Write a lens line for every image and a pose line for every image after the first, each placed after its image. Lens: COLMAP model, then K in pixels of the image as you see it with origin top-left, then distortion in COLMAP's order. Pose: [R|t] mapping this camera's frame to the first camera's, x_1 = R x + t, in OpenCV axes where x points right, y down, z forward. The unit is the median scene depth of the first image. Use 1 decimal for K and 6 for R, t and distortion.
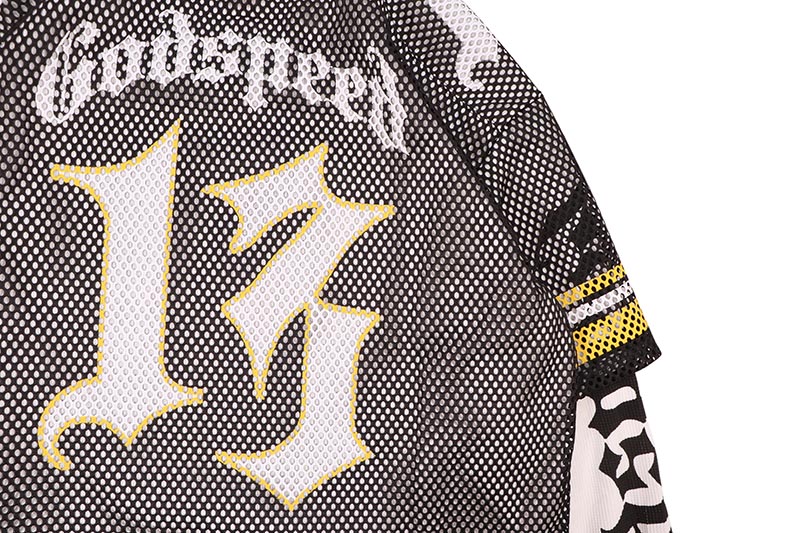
lens RADIAL K [[663.3, 0, 400.0], [0, 663.3, 266.5], [0, 0, 1]] dist [-0.198757, 0.152378]
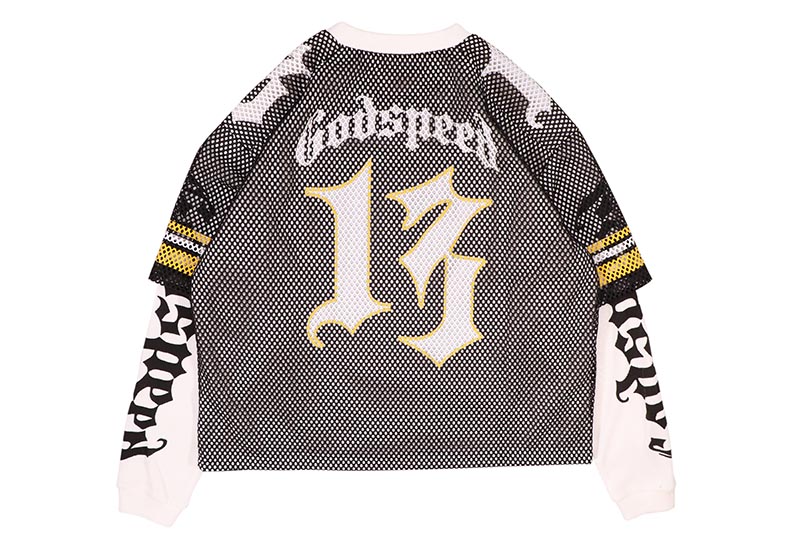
lens RADIAL K [[663.3, 0, 400.0], [0, 663.3, 266.5], [0, 0, 1]] dist [-0.198757, 0.152378]
pose [[0.986222, -0.016869, -0.164565, 0.036588], [0.042632, 0.987103, 0.154306, -0.202752], [0.159839, -0.159195, 0.974222, -0.814815]]
